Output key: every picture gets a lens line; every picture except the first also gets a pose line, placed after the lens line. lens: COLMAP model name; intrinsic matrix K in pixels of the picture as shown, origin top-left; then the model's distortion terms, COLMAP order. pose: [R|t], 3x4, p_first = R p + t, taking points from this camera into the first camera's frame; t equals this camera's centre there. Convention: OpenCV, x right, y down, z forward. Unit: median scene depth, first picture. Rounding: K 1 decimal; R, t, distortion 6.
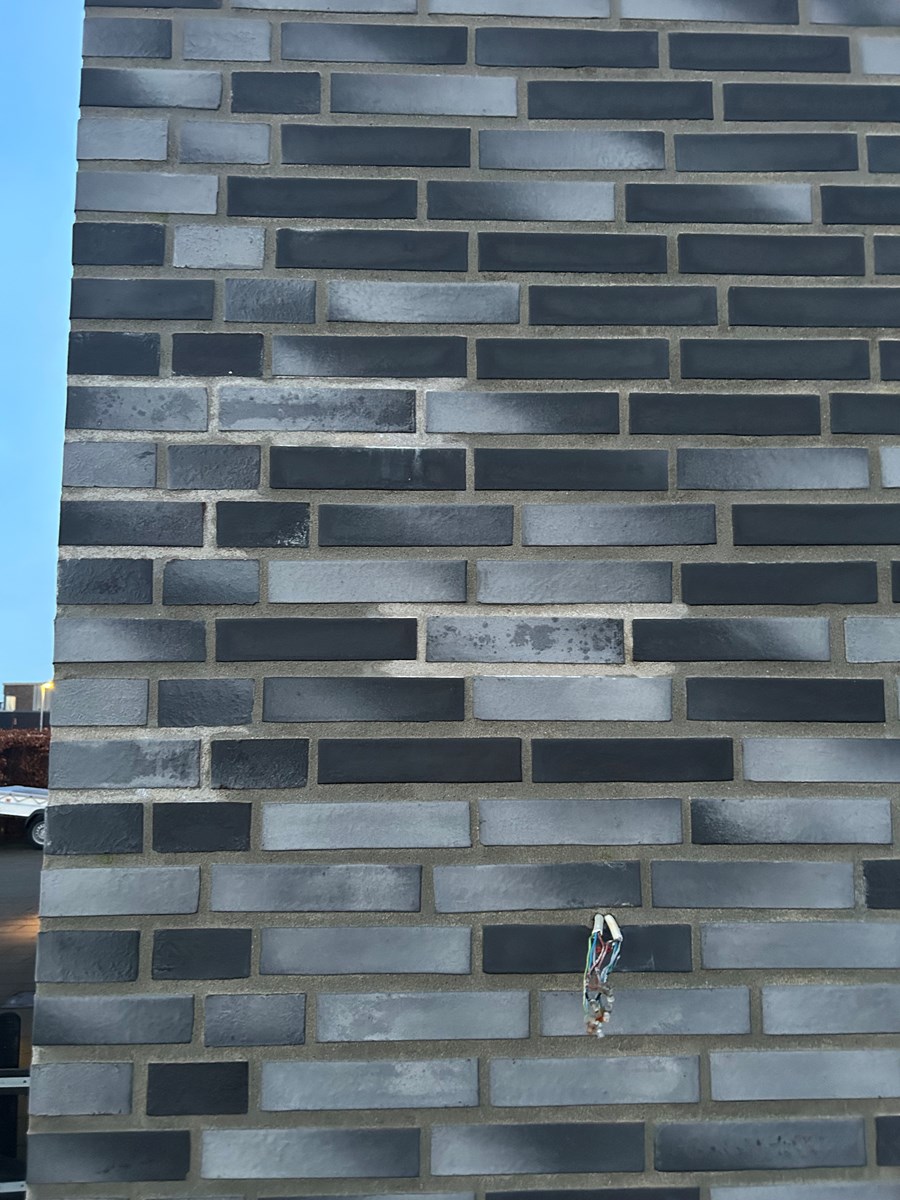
lens RADIAL K [[927.5, 0, 450.0], [0, 927.5, 600.0], [0, 0, 1]] dist [0.044116, -0.065559]
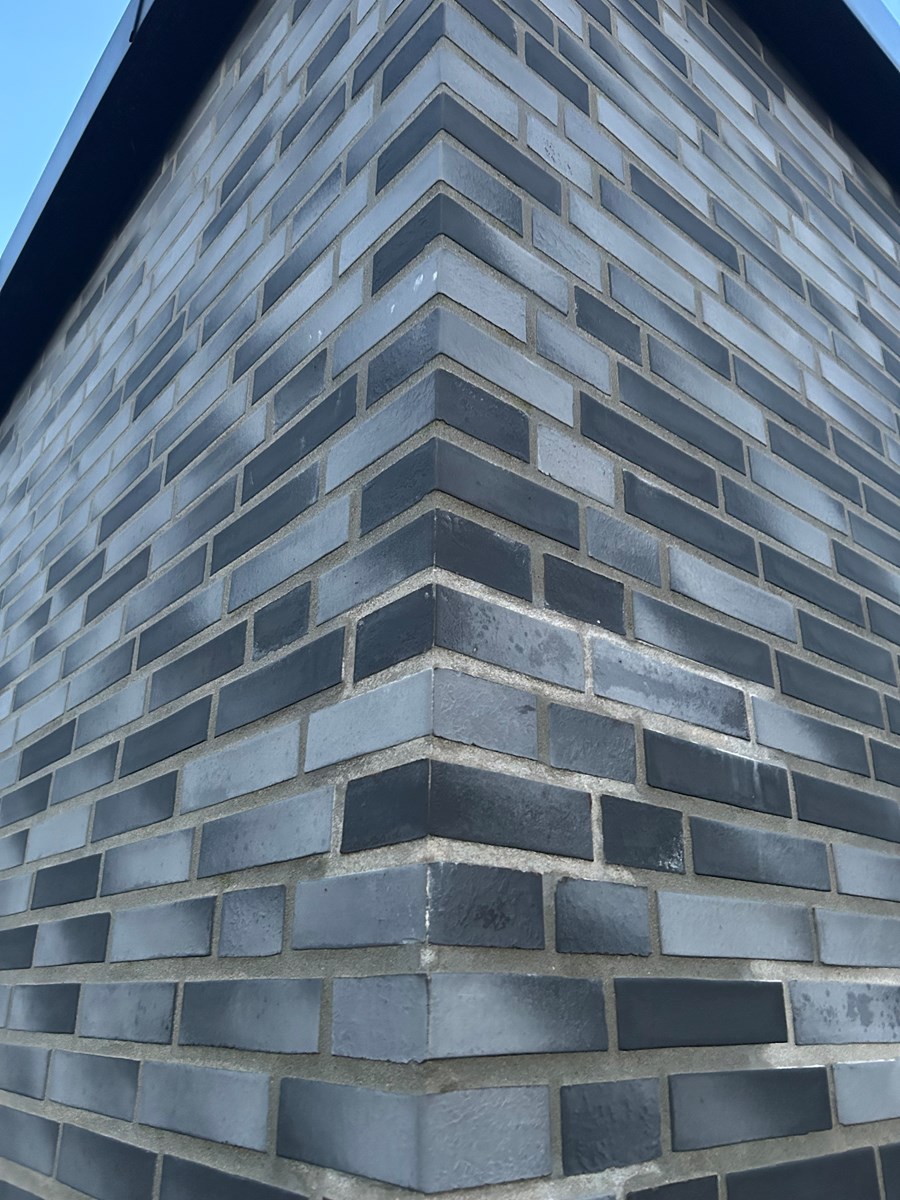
lens RADIAL K [[927.5, 0, 450.0], [0, 927.5, 600.0], [0, 0, 1]] dist [0.044116, -0.065559]
pose [[0.784966, 0.251948, 0.565995, -0.764122], [-0.069866, 0.943746, -0.323206, -0.010092], [-0.615587, 0.214162, 0.758411, 0.505327]]
